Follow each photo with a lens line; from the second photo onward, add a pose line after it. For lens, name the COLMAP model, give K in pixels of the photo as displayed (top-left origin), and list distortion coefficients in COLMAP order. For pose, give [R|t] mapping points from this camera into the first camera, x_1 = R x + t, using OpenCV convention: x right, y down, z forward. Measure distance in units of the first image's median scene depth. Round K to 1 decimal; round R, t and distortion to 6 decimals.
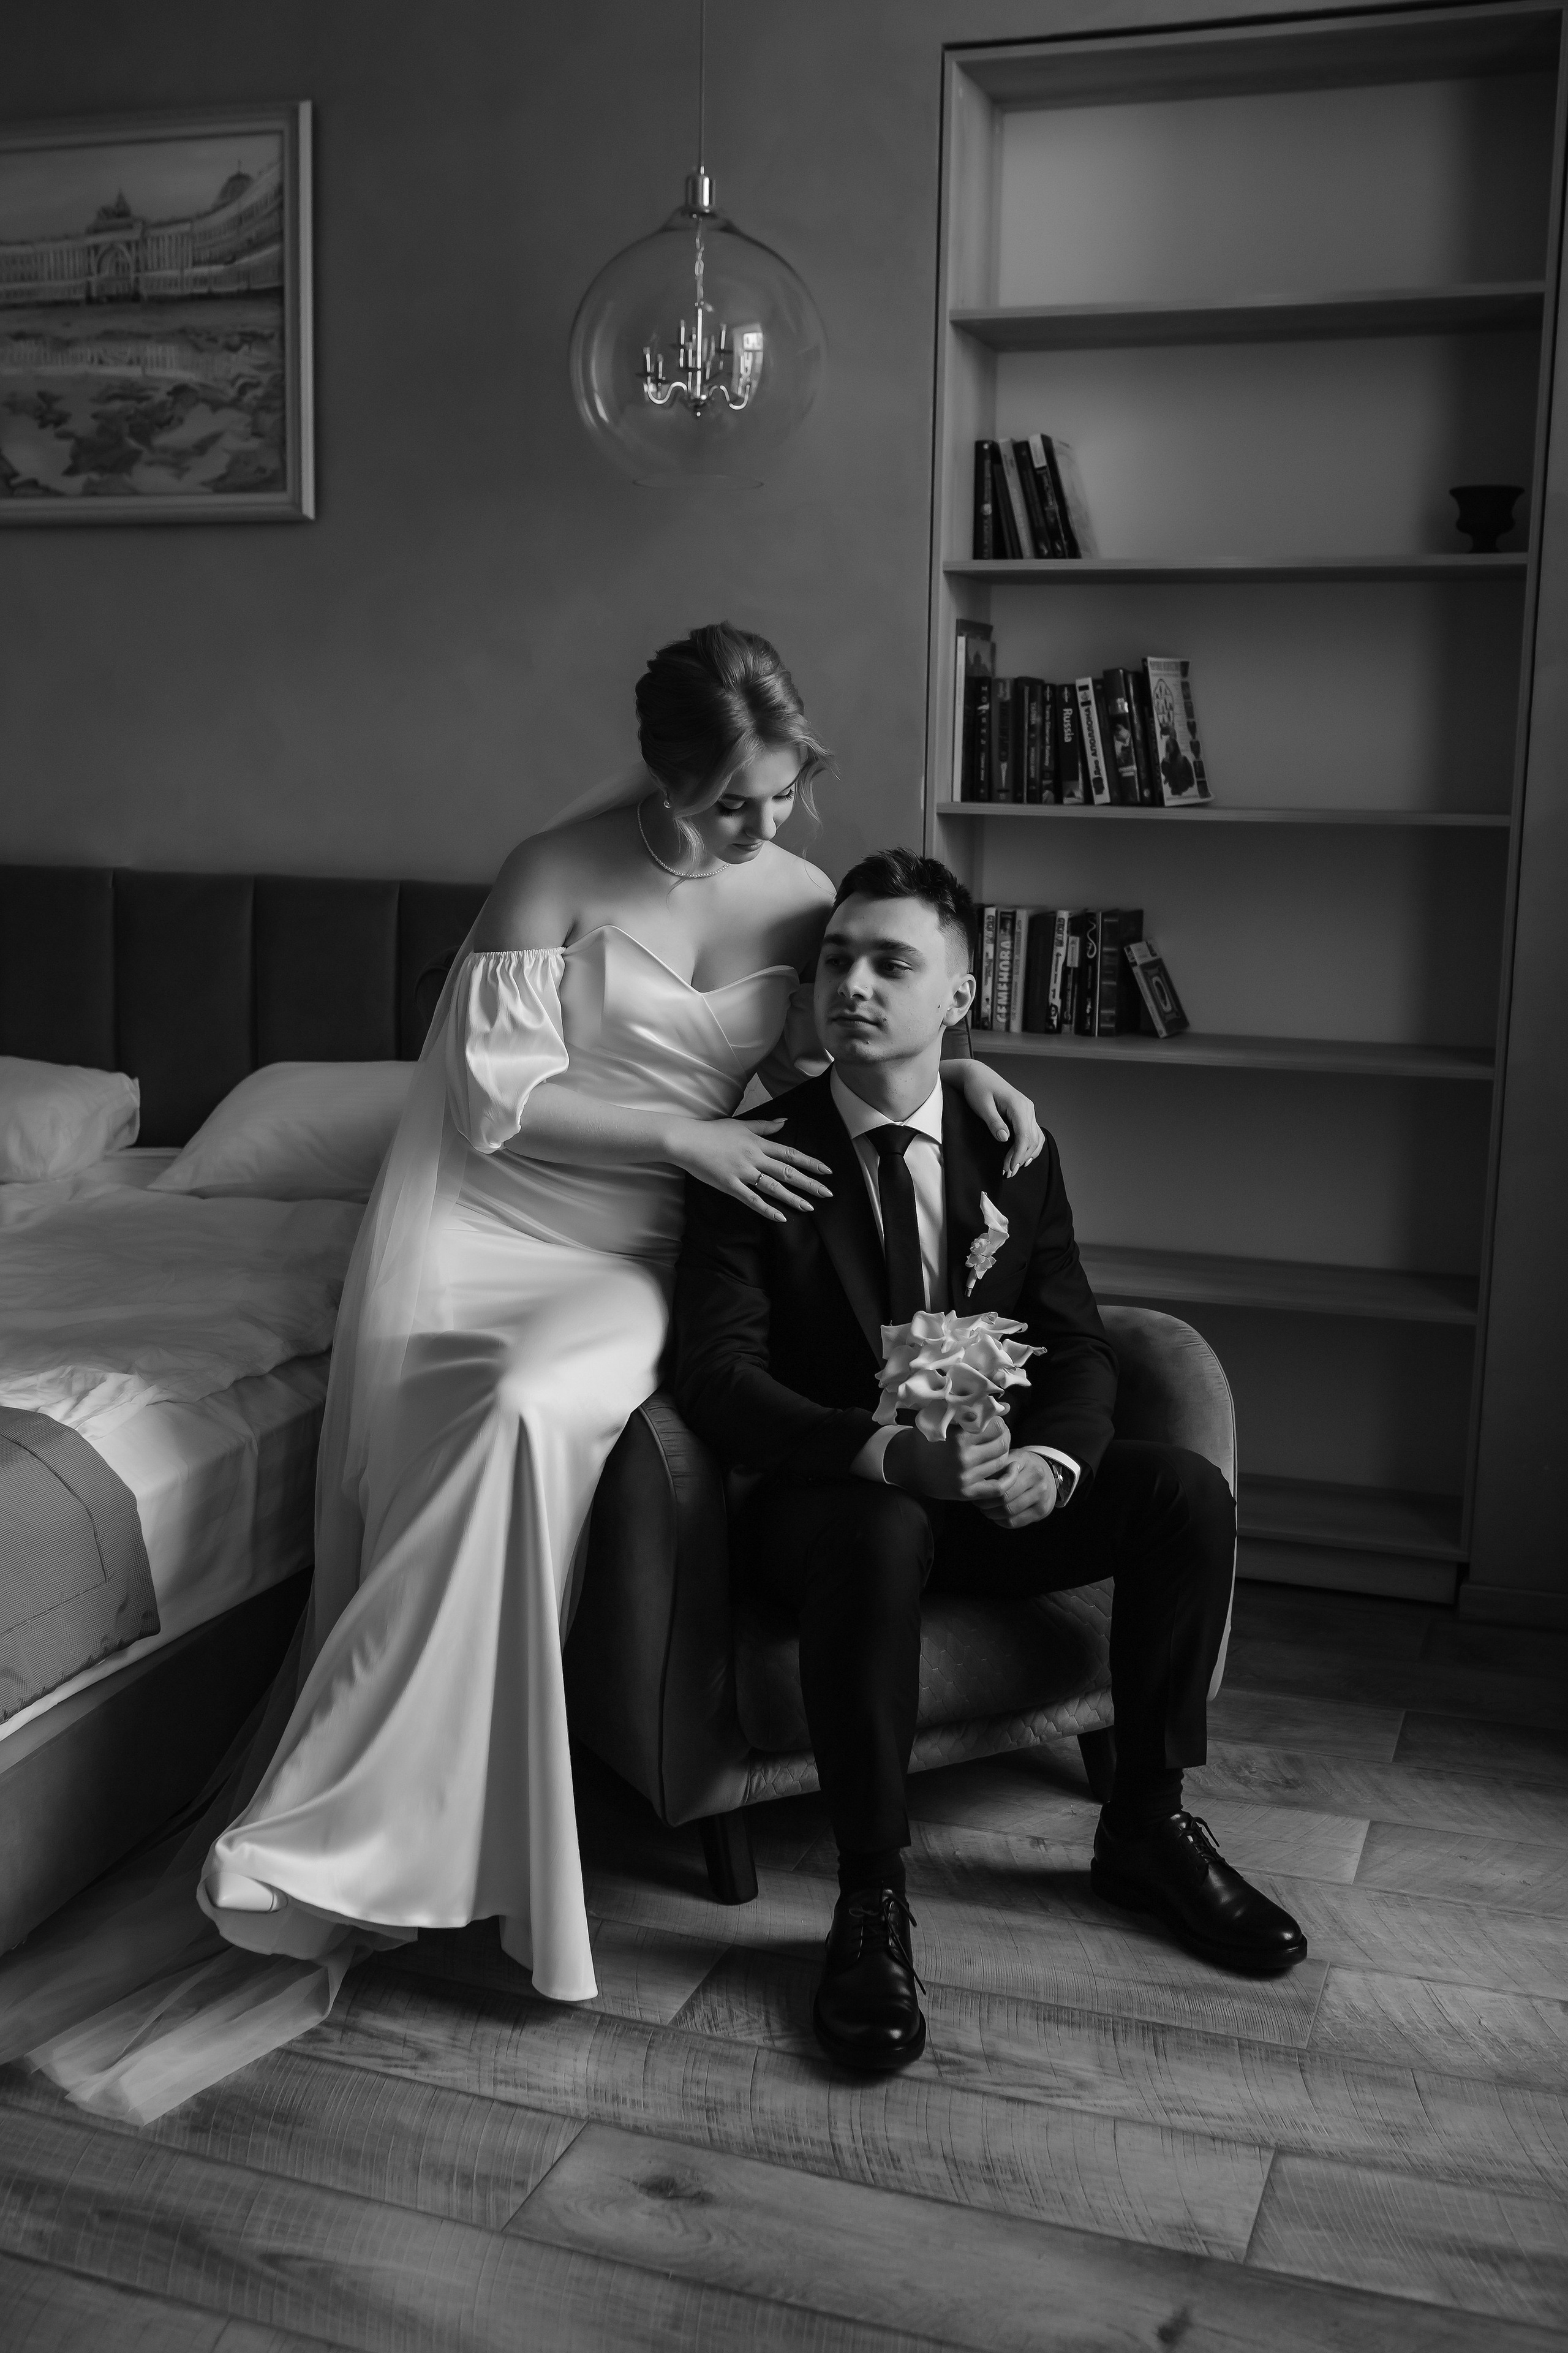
lens RADIAL K [[2417.1, 0, 784.0], [0, 2417.1, 1176.5], [0, 0, 1]] dist [-0.060781, 0.095338]
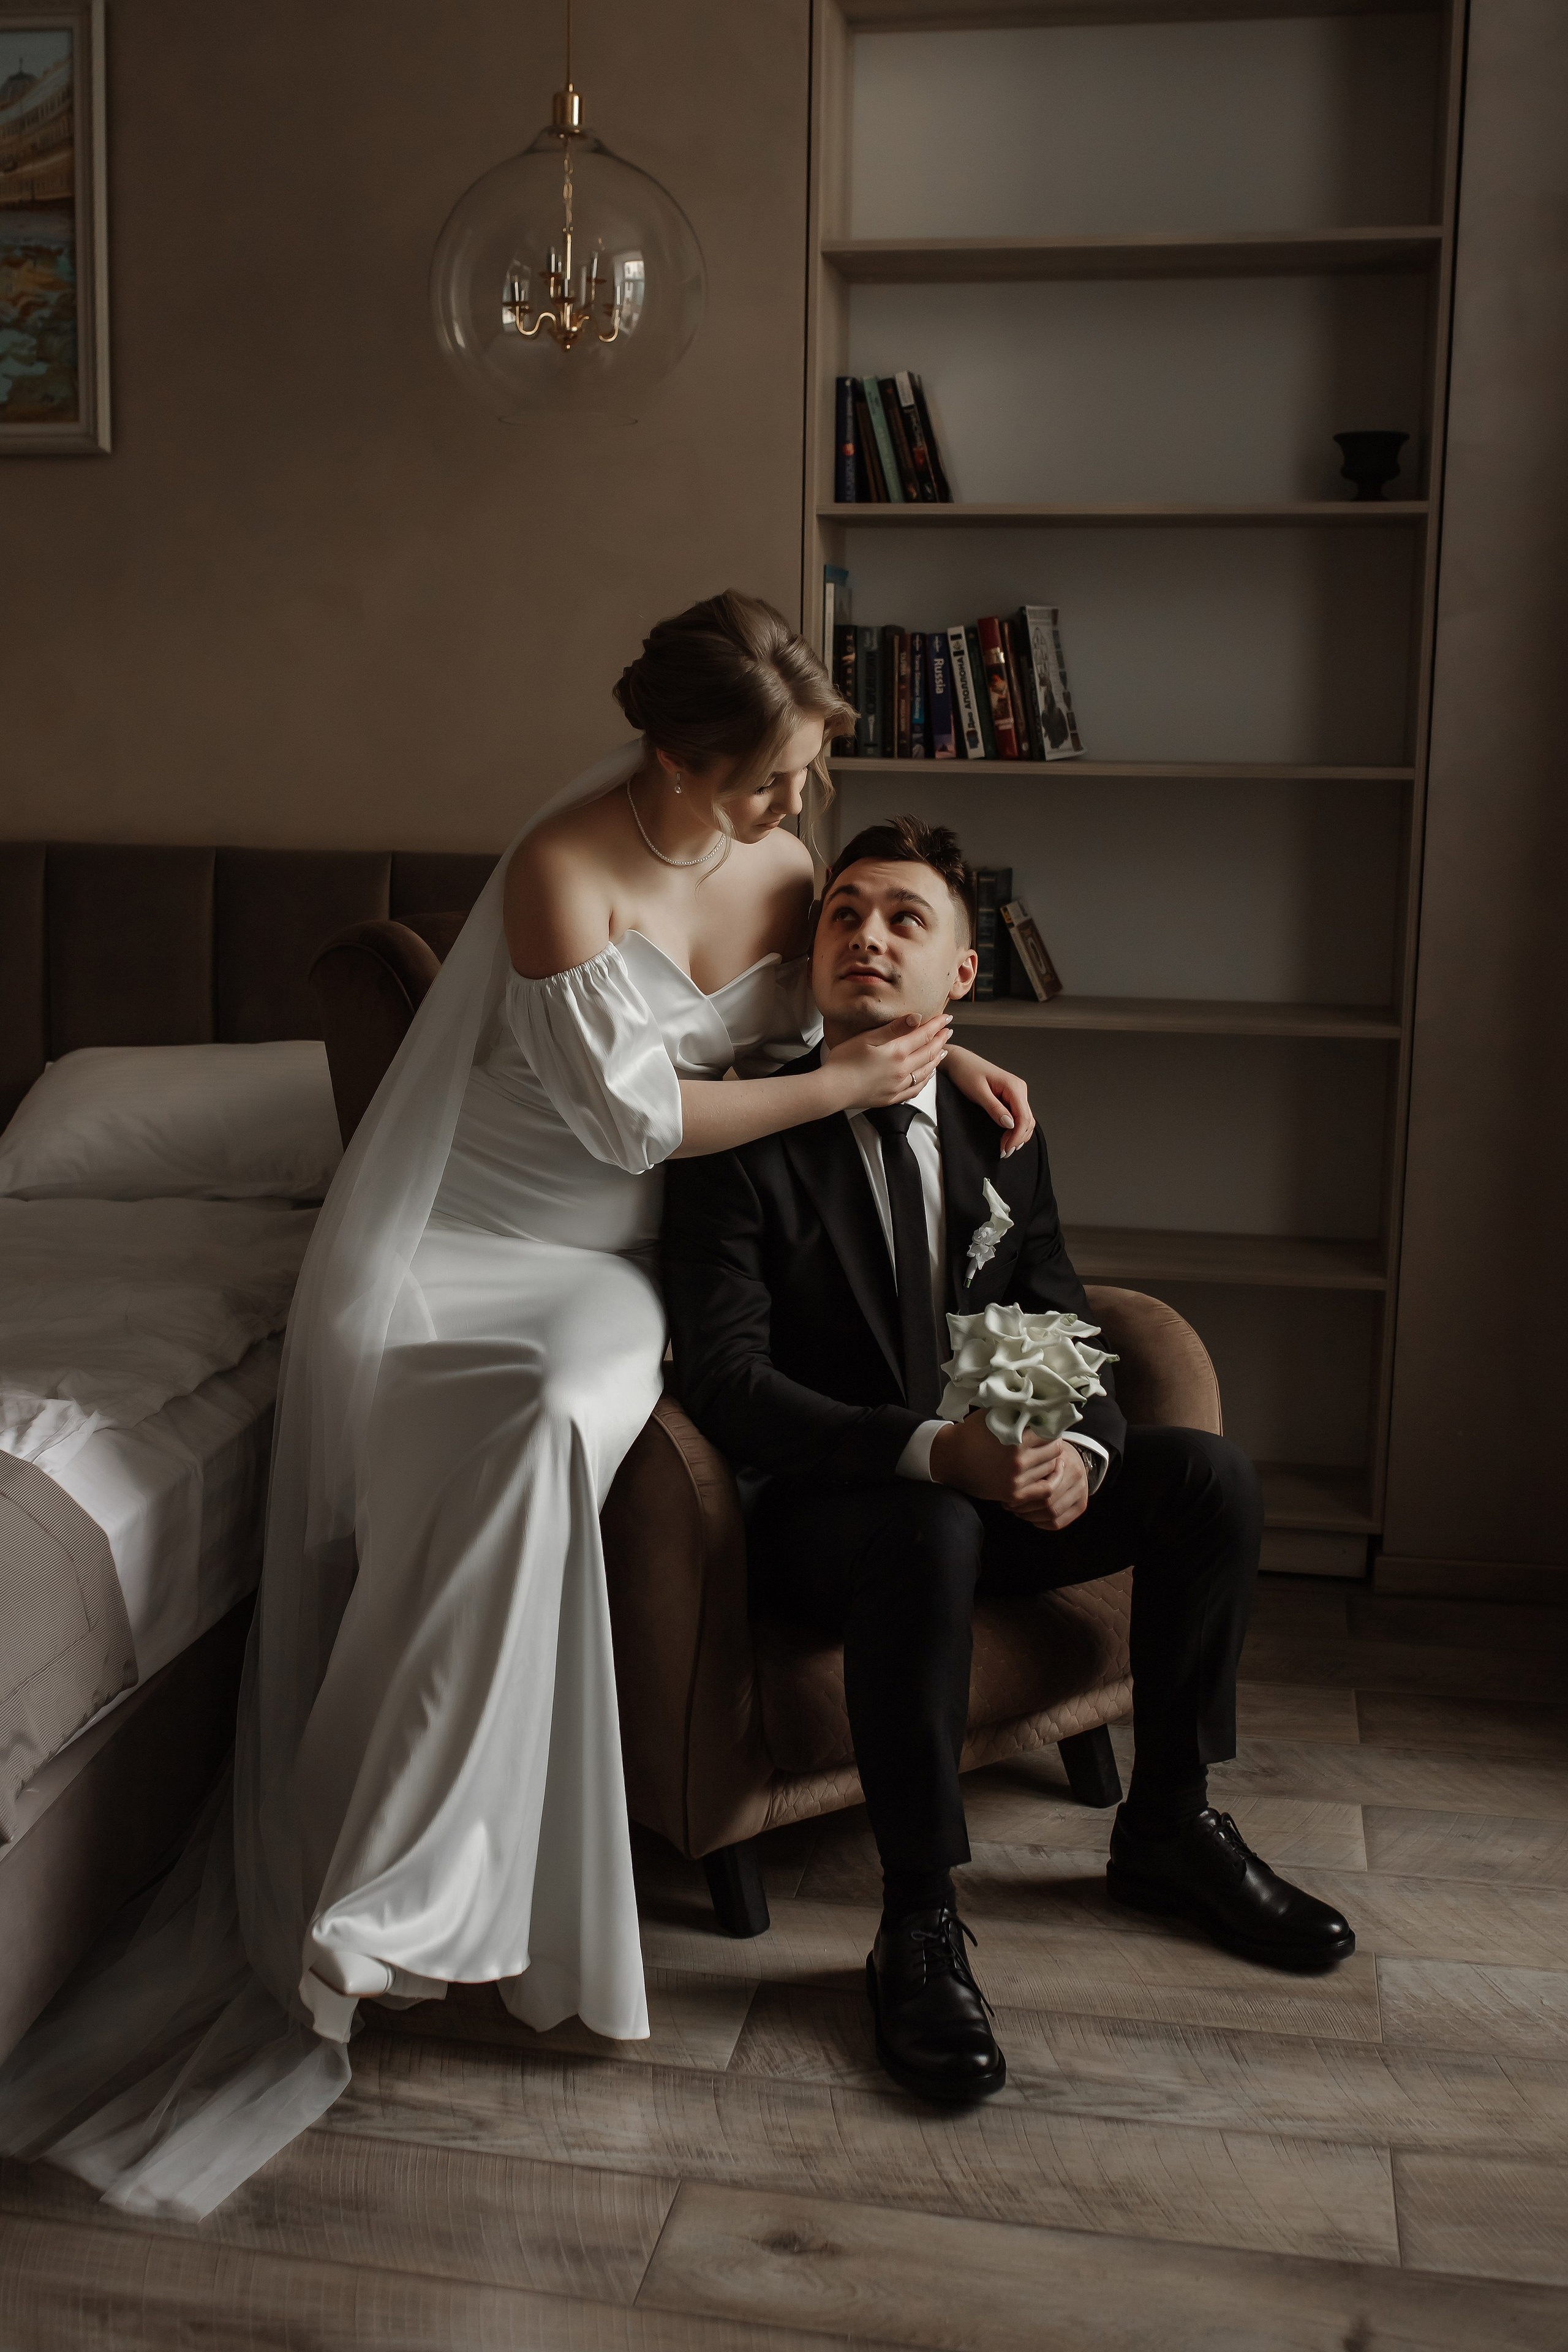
lens RADIAL K [[2604.5, 0, 700.3], [0, 2604.5, 1120.3], [0, 0, 1]] dist [-0.064304, 0.104508]
pose [[0.989618, -0.027260, 0.141111, -0.171891], [0.028450, 0.999575, -0.006419, -0.010569], [-0.140876, 0.010367, 0.989973, -0.002628]]
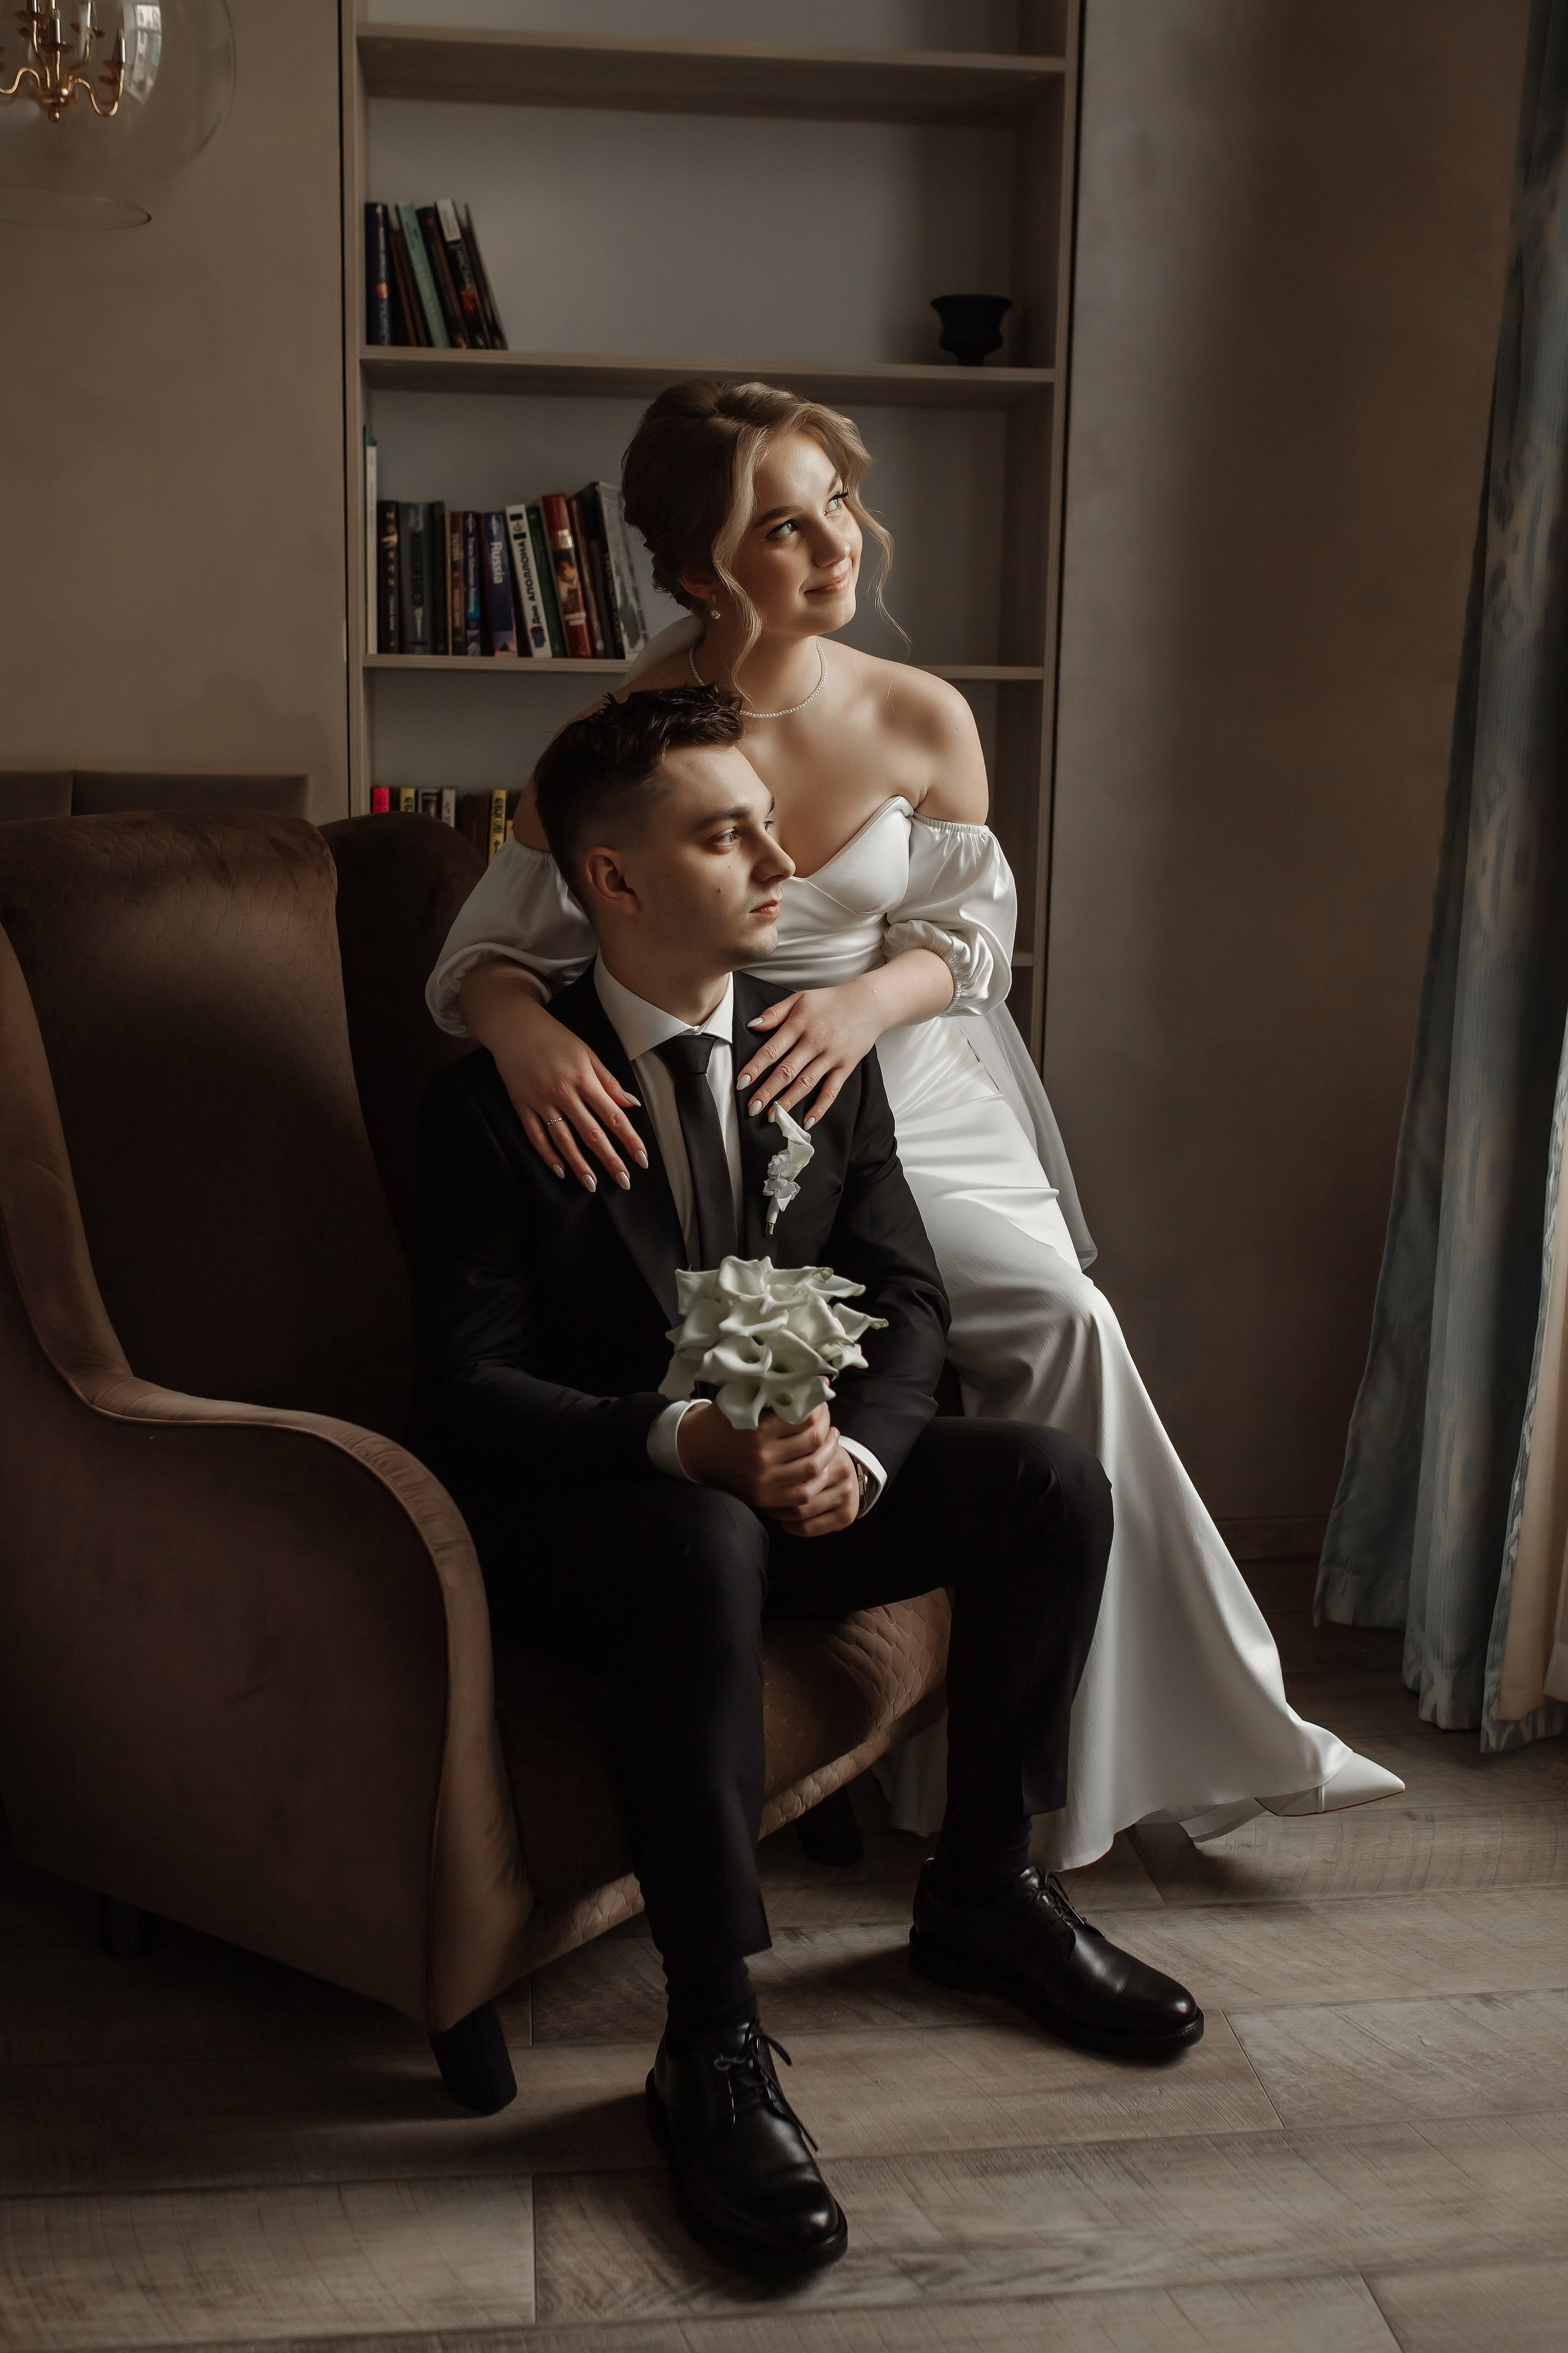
lens RADIAL K [[2417.1, 0, 784.0], [0, 2417.1, 1176.5], [0, 0, 1]] dist [-0.060781, 0.095338]
pose [[0.892047, -0.082262, 0.444394, -0.242451], [0.071958, 0.996604, 0.040037, -0.006069], [-0.446178, -0.003737, 0.894937, 0.302844]]
